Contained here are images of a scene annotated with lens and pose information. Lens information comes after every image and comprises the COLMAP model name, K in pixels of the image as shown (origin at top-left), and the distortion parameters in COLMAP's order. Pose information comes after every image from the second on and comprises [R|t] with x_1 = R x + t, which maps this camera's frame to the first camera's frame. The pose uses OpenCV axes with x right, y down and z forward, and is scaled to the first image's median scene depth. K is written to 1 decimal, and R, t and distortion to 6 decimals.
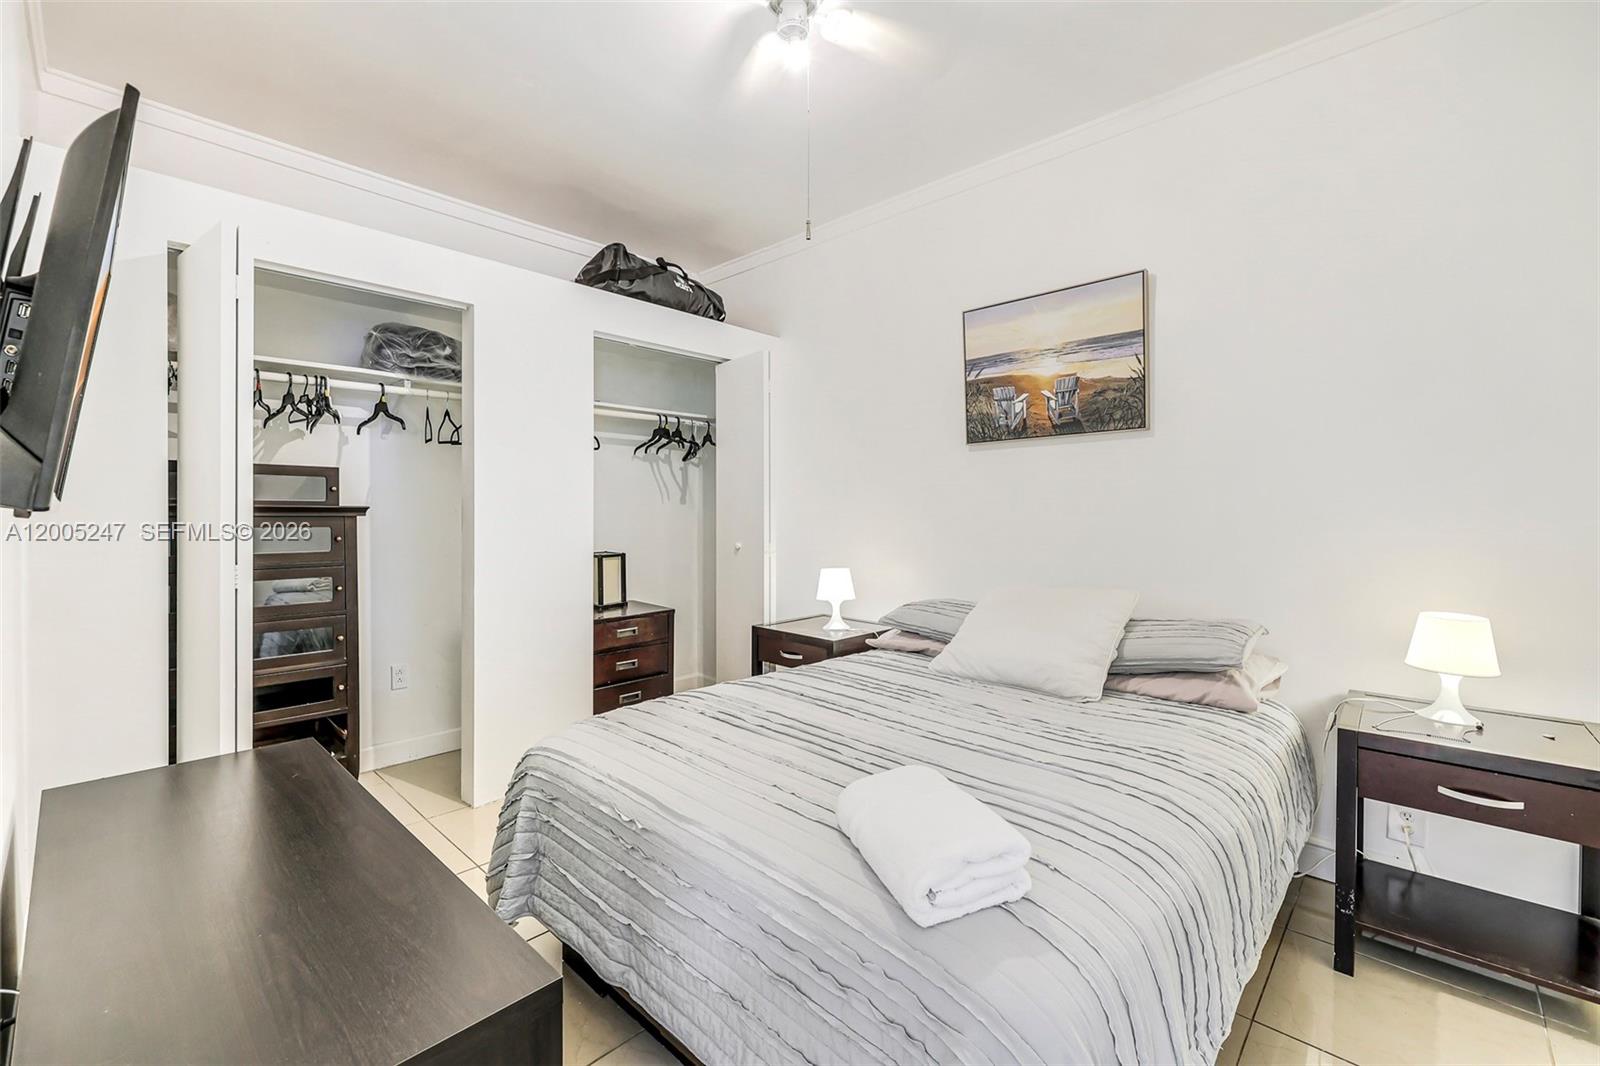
lens RADIAL K [[676.9, 0, 784.0], [0, 676.9, 525.8], [0, 0, 1]] dist [-0.008216, -0.000756]
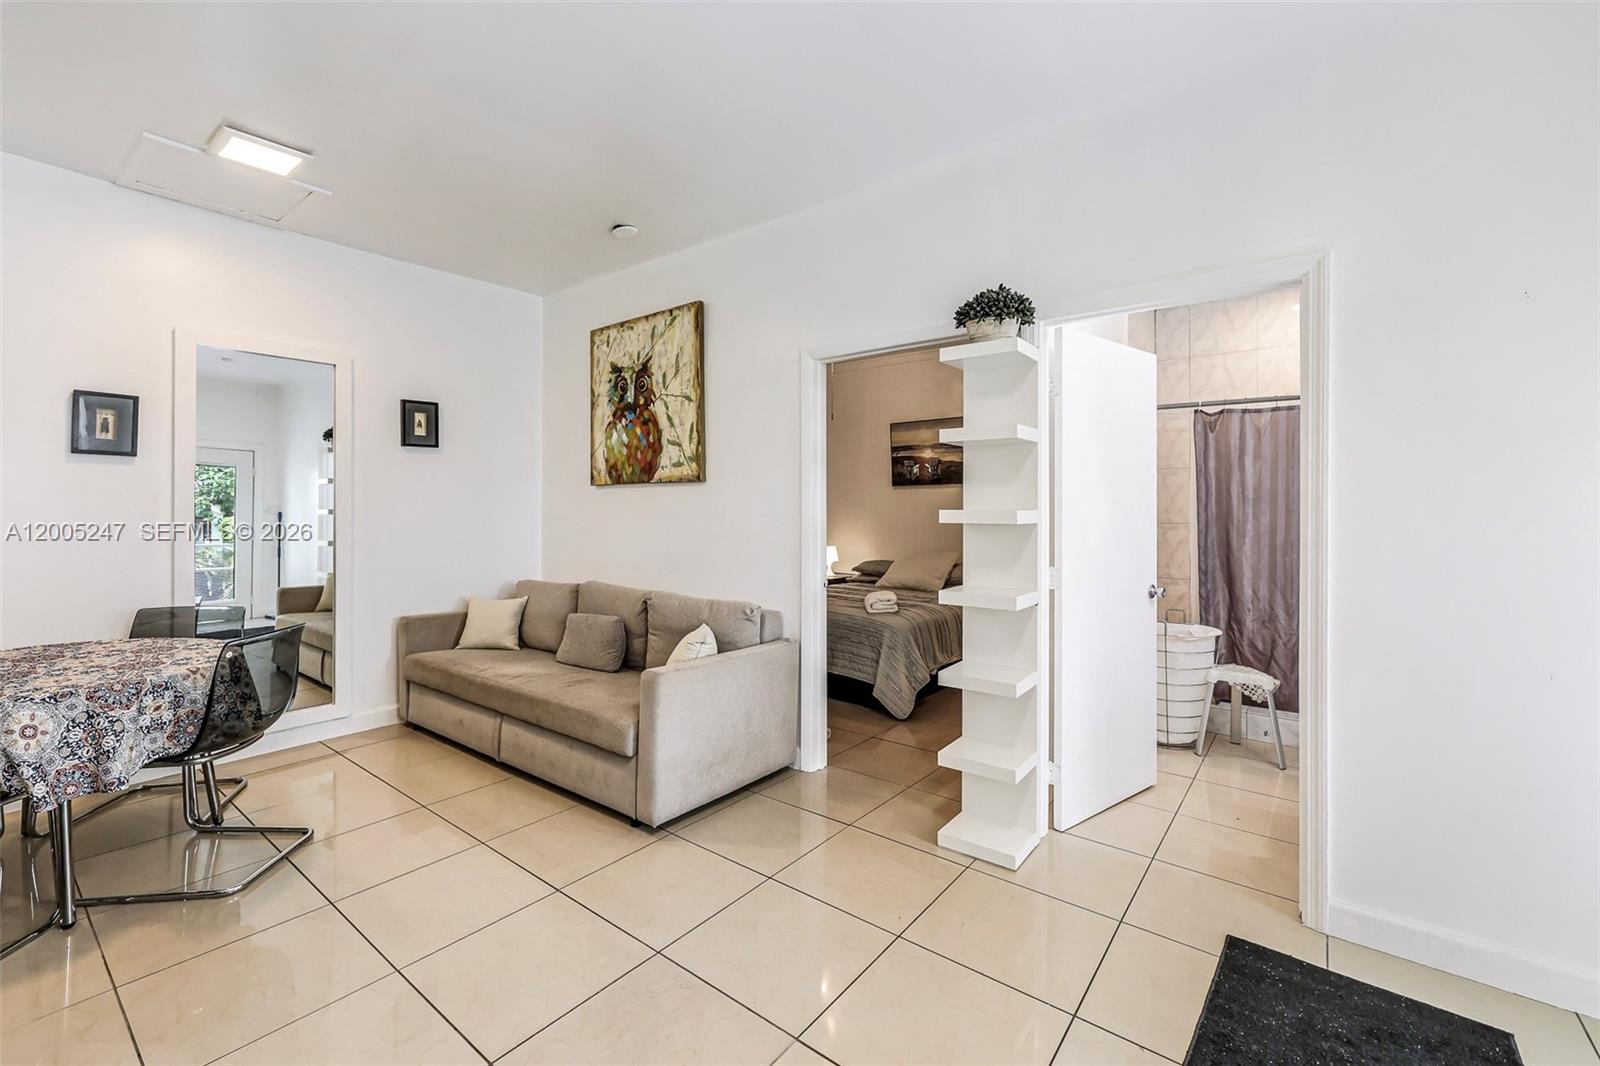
lens RADIAL K [[676.9, 0, 793.0], [0, 676.9, 524.7], [0, 0, 1]] dist [-0.008216, -0.000756]
pose [[0.993992, 0.007199, 0.109218, -0.422676], [-0.007275, 0.999973, 0.000297, -0.000209], [-0.109213, -0.001090, 0.994018, -1.690961]]
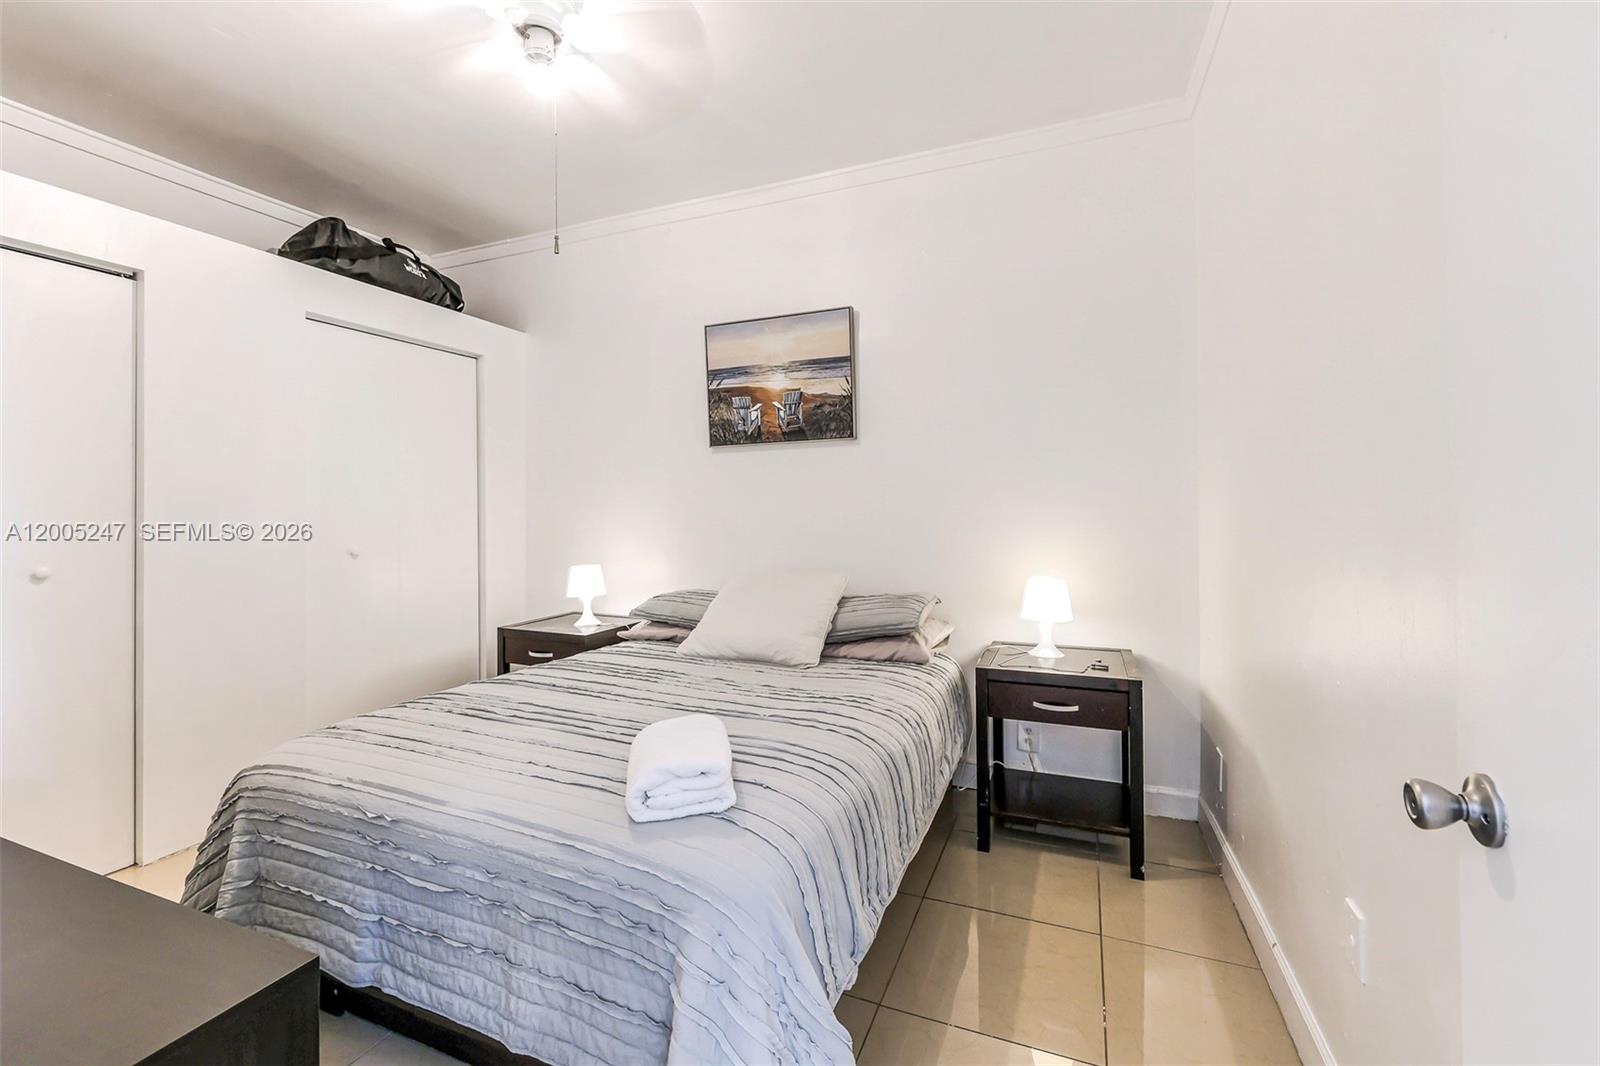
lens RADIAL K [[676.9, 0, 792.0], [0, 676.9, 516.2], [0, 0, 1]] dist [-0.008216, -0.000756]
pose [[0.931364, -0.010512, 0.363938, -0.008559], [0.013475, 0.999894, -0.005603, -0.000464], [-0.363840, 0.010123, 0.931406, -0.106126]]
